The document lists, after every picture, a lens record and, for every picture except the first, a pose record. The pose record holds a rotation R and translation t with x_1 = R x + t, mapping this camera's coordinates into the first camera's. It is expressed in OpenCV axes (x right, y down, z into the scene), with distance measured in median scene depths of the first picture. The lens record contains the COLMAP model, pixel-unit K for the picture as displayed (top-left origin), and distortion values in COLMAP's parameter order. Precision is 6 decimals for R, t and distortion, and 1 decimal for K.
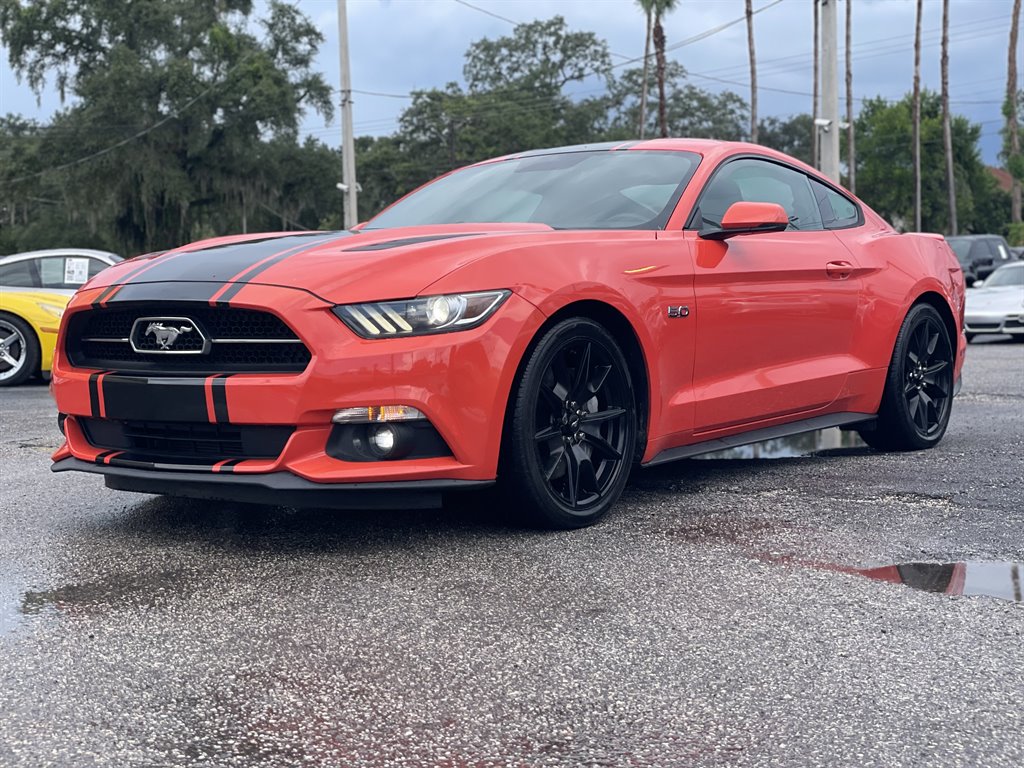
lens RADIAL K [[1551.7, 0, 503.7], [0, 1551.7, 363.2], [0, 0, 1]] dist [0.240721, -0.692574]
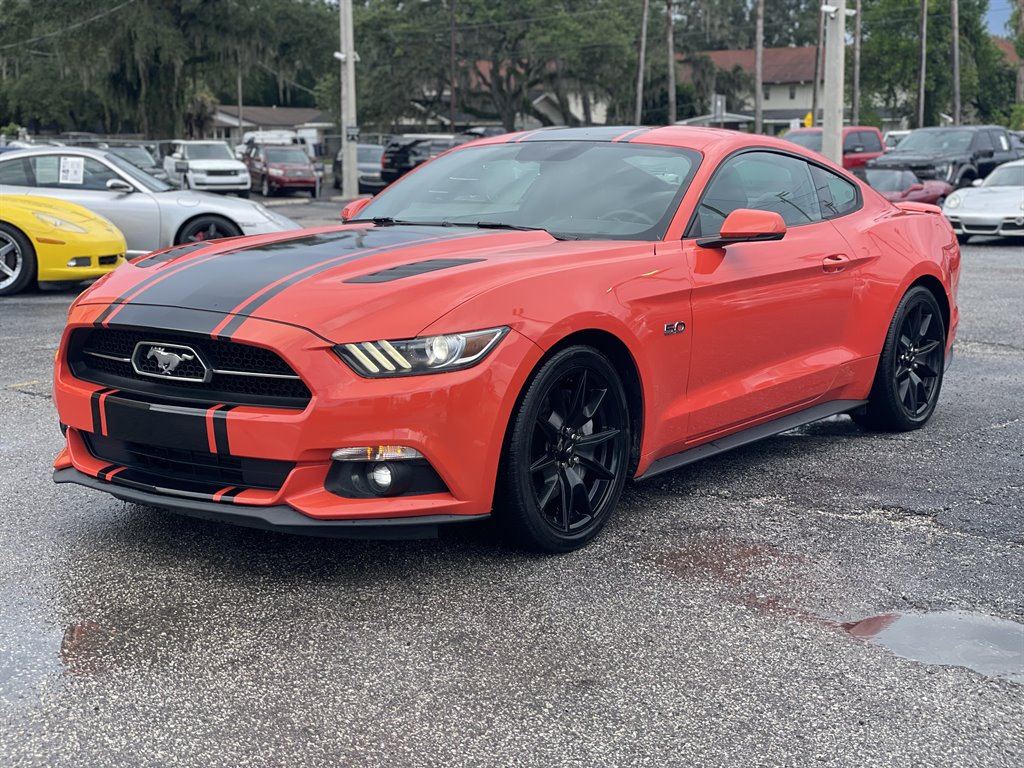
lens RADIAL K [[1552.6, 0, 513.8], [0, 1552.6, 352.1], [0, 0, 1]] dist [0.257122, -0.789821]
pose [[0.999773, 0.018813, 0.010023, -0.002202], [-0.019595, 0.996207, 0.084784, -0.113146], [-0.008390, -0.084961, 0.996349, -0.010861]]
